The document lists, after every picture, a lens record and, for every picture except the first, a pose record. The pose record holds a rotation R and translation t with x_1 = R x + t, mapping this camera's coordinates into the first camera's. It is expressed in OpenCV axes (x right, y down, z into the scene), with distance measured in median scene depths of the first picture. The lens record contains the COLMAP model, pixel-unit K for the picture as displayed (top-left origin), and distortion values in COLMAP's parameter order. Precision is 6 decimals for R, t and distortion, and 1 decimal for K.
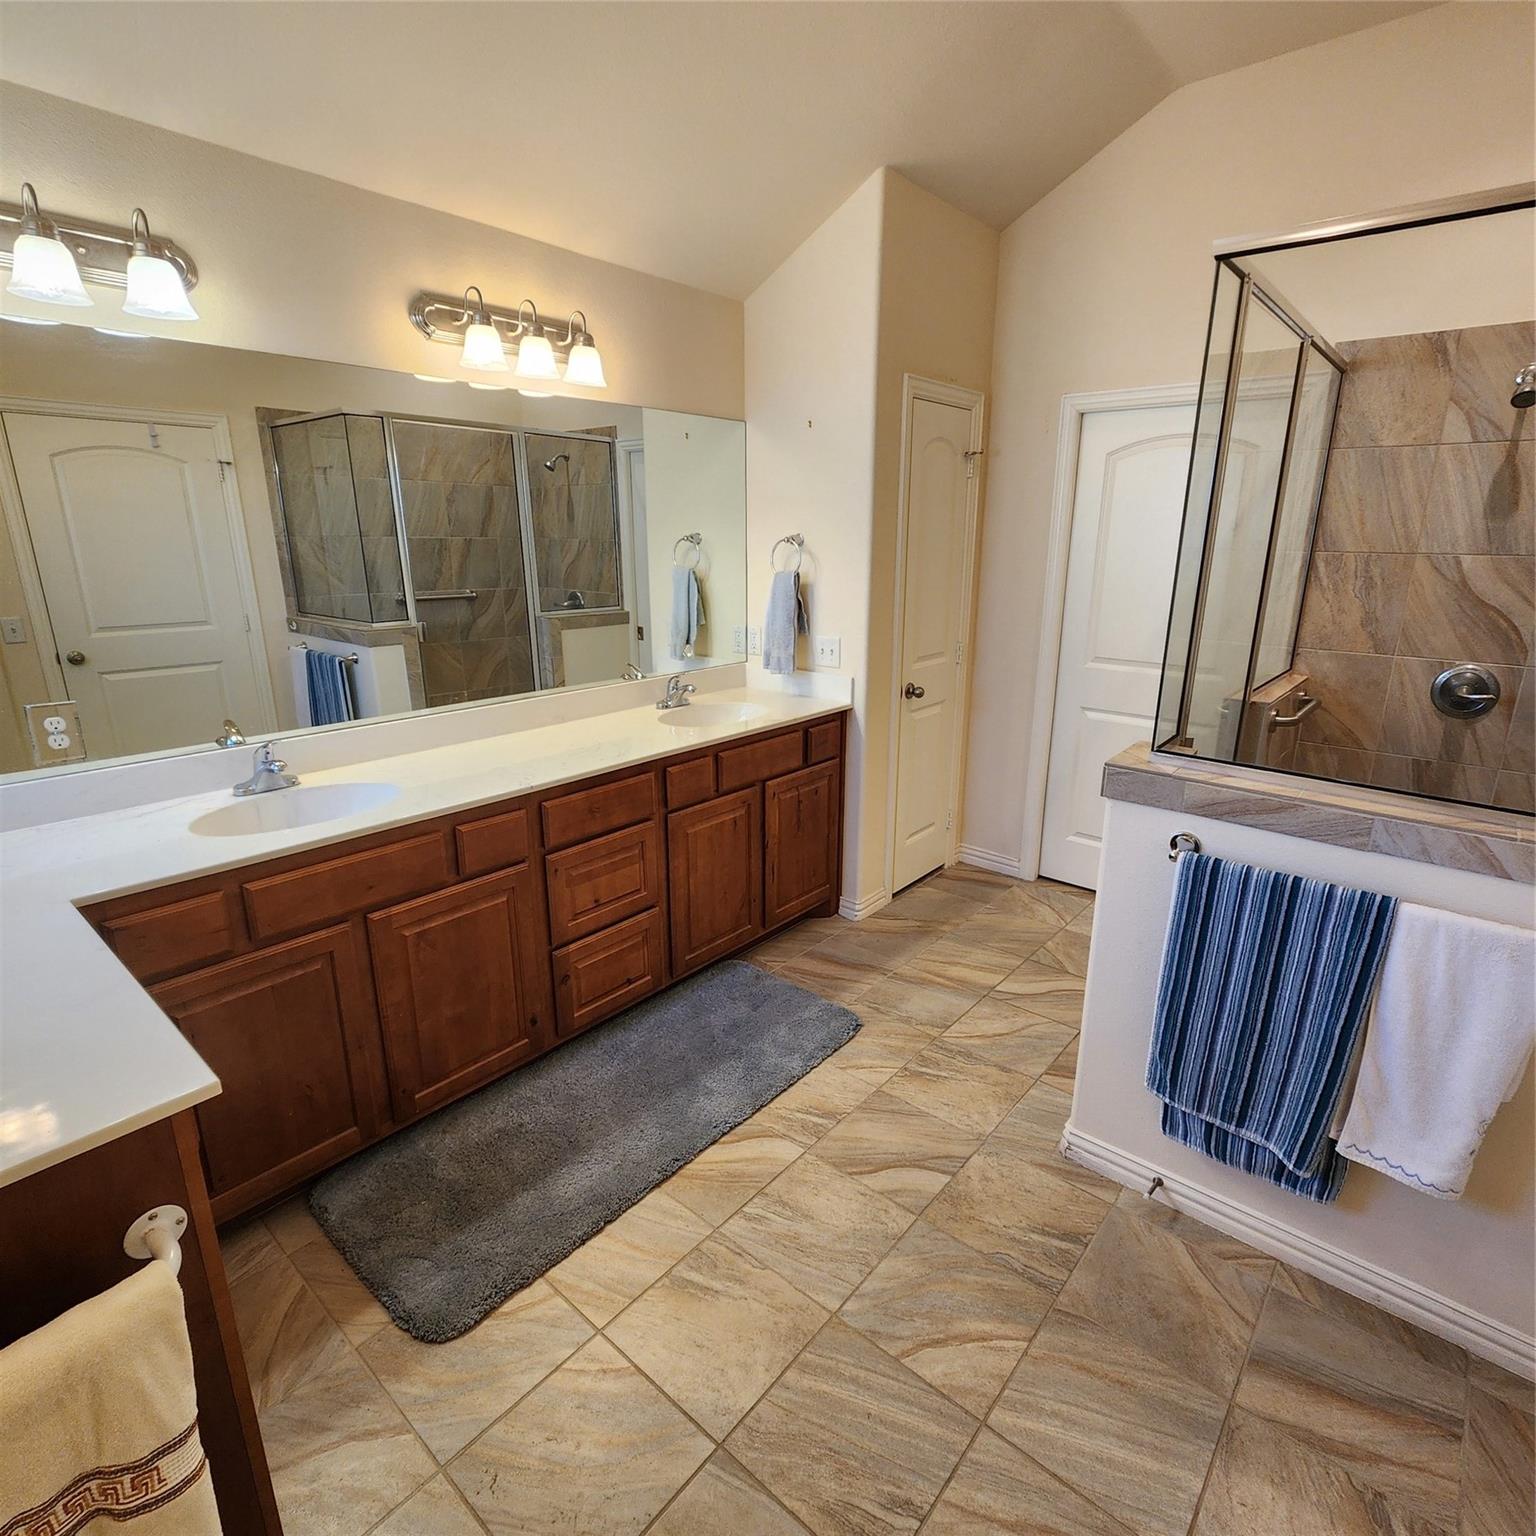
lens RADIAL K [[837.4, 0, 781.4], [0, 837.4, 770.8], [0, 0, 1]] dist [0.000824, -0.000948]
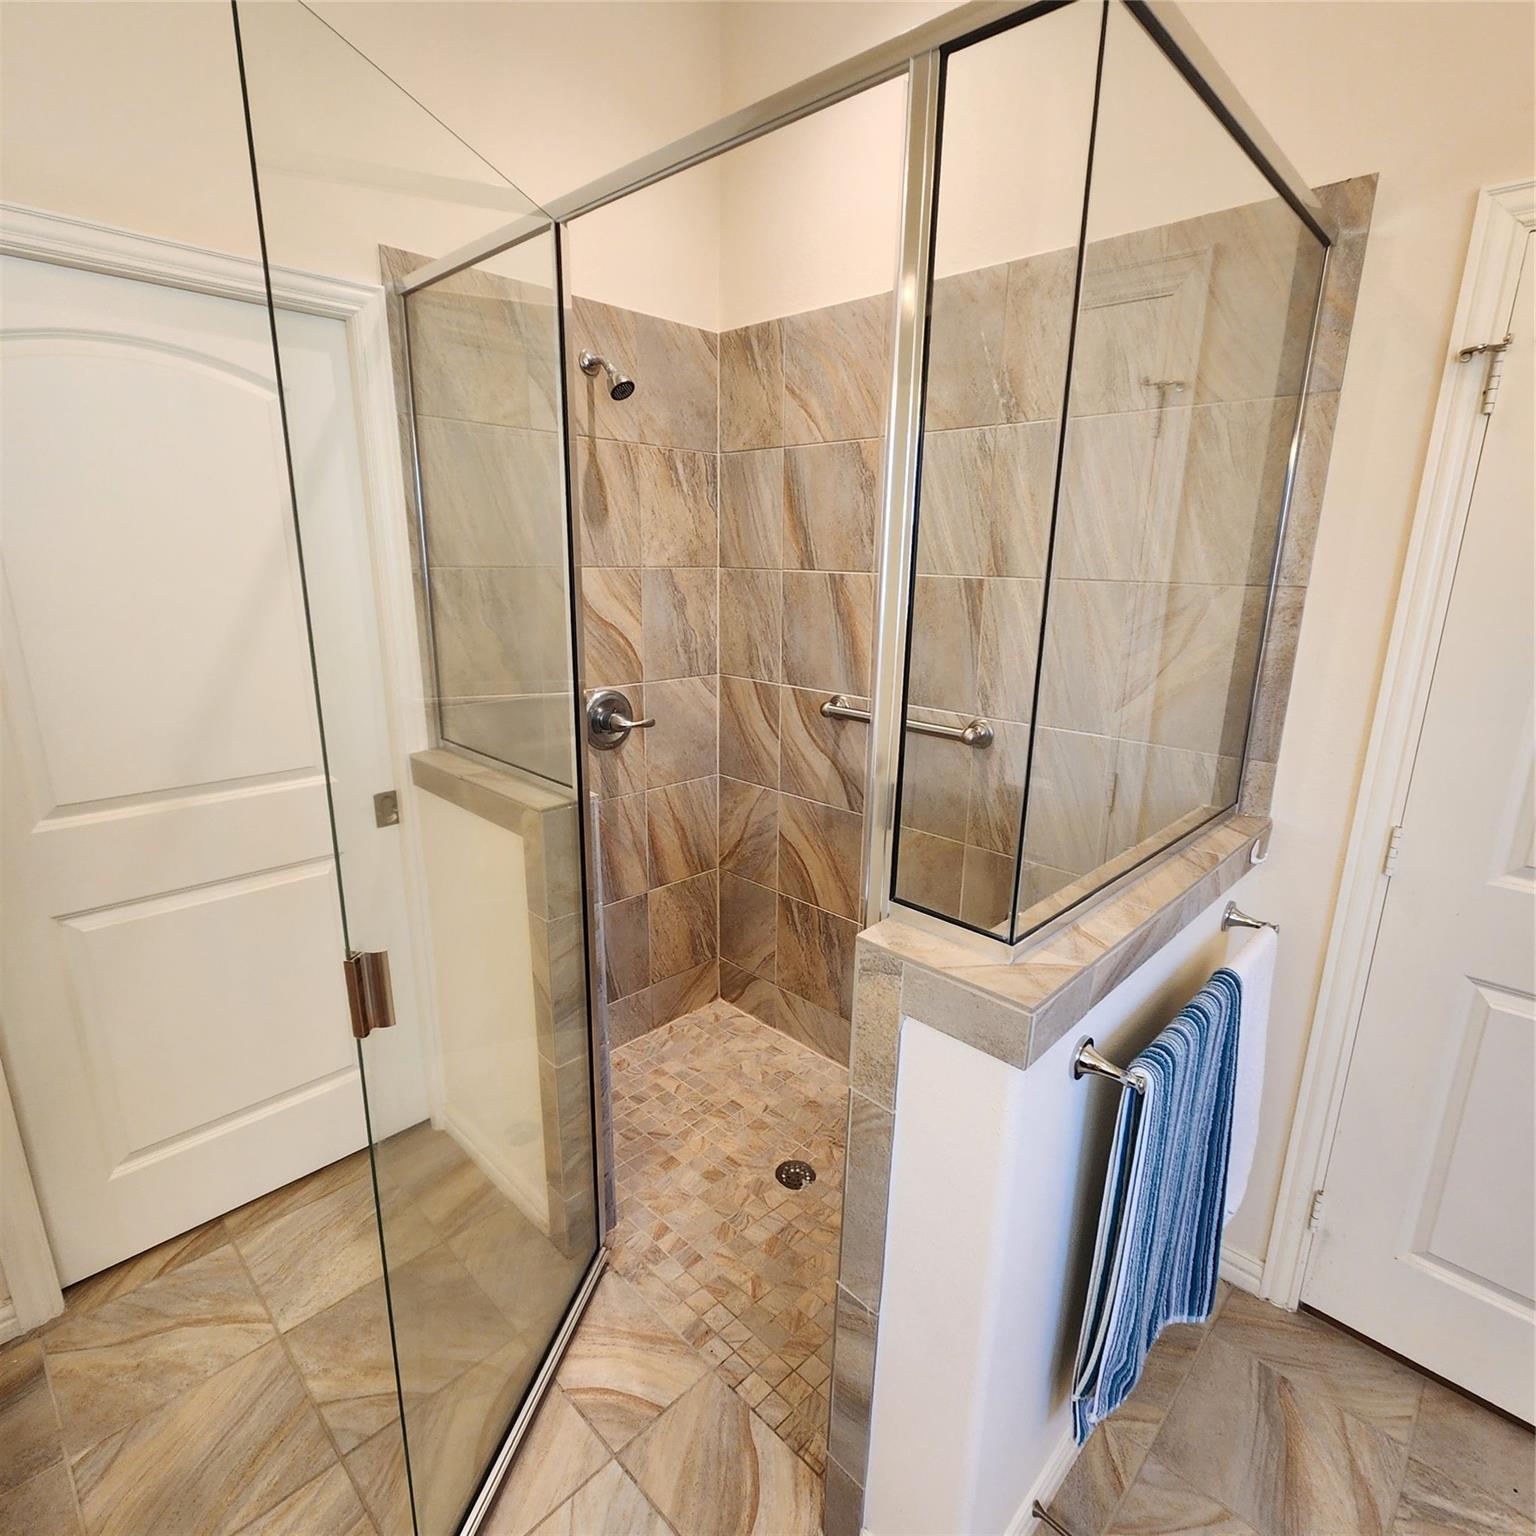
lens RADIAL K [[837.4, 0, 777.8], [0, 837.4, 770.7], [0, 0, 1]] dist [0.000824, -0.000948]
pose [[0.069107, -0.256631, 0.964036, -0.042804], [0.261296, 0.937266, 0.230774, -0.202433], [-0.962782, 0.235951, 0.131828, 0.722472]]
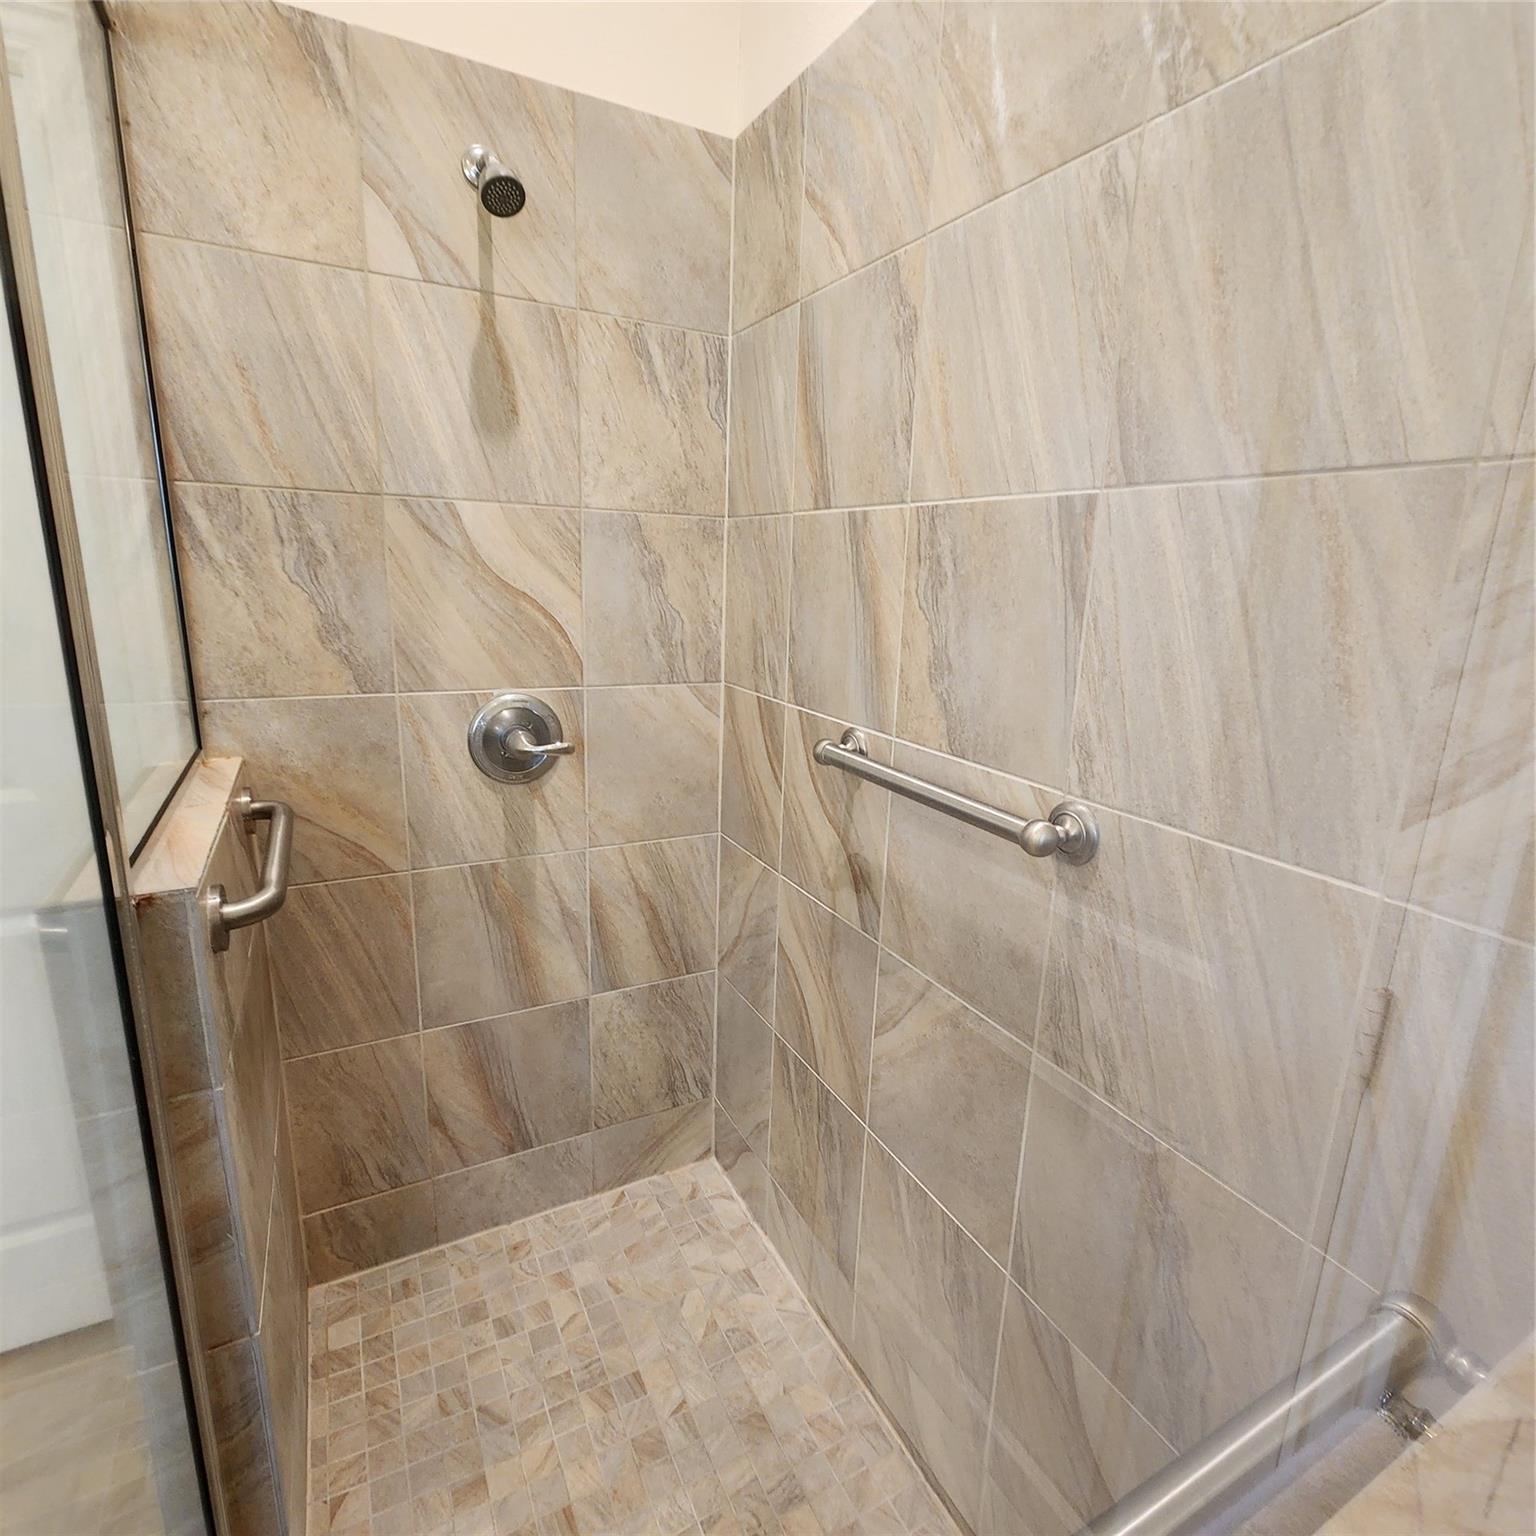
lens RADIAL K [[837.4, 0, 780.9], [0, 837.4, 770.6], [0, 0, 1]] dist [0.000824, -0.000948]
pose [[0.366897, -0.214330, 0.905234, 0.349728], [0.225419, 0.964579, 0.137017, -0.112165], [-0.902537, 0.153786, 0.402215, 0.602507]]
